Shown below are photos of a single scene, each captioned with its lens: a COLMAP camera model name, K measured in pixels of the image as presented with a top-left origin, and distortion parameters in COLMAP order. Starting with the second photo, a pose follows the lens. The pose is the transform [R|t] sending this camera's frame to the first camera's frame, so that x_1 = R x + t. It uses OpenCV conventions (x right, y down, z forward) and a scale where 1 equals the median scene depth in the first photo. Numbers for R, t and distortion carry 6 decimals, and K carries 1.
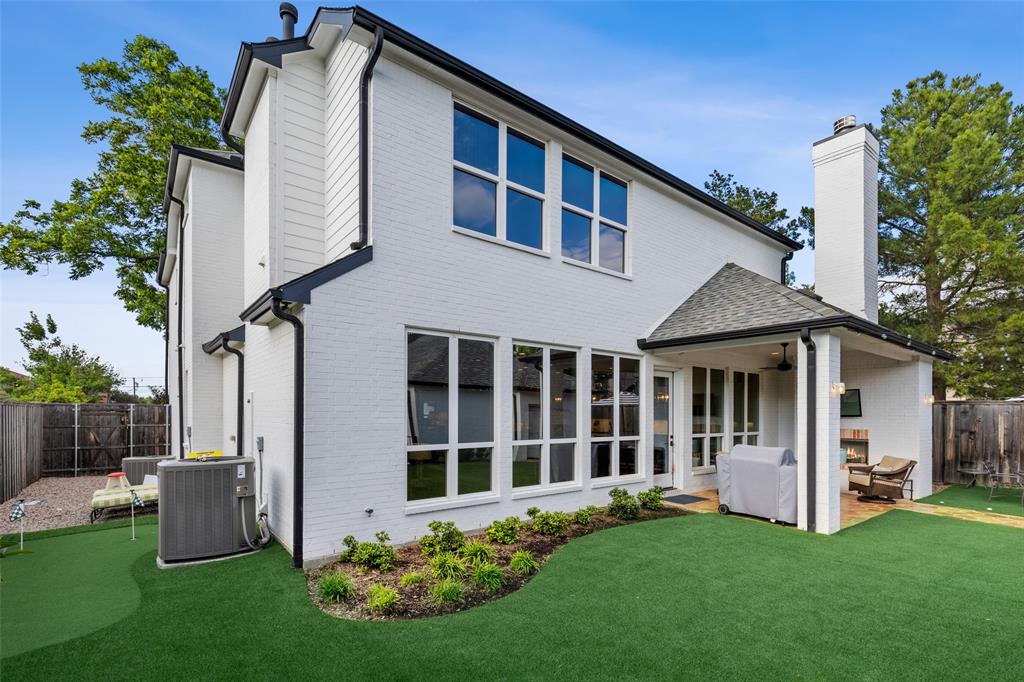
lens RADIAL K [[463.7, 0, 504.6], [0, 463.7, 408.8], [0, 0, 1]] dist [0.005388, 0.000061]
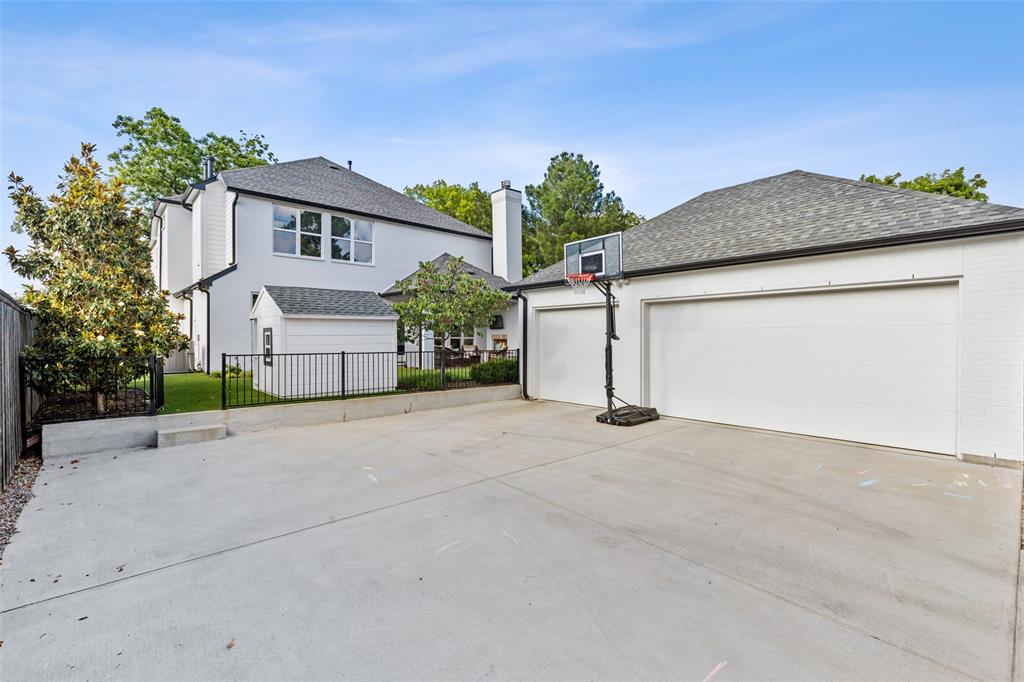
lens RADIAL K [[463.7, 0, 511.8], [0, 463.7, 337.9], [0, 0, 1]] dist [0.005388, 0.000061]
pose [[0.998119, -0.002632, 0.061247, 1.067951], [0.002547, 0.999996, 0.001463, 0.087083], [-0.061250, -0.001305, 0.998122, -1.699829]]
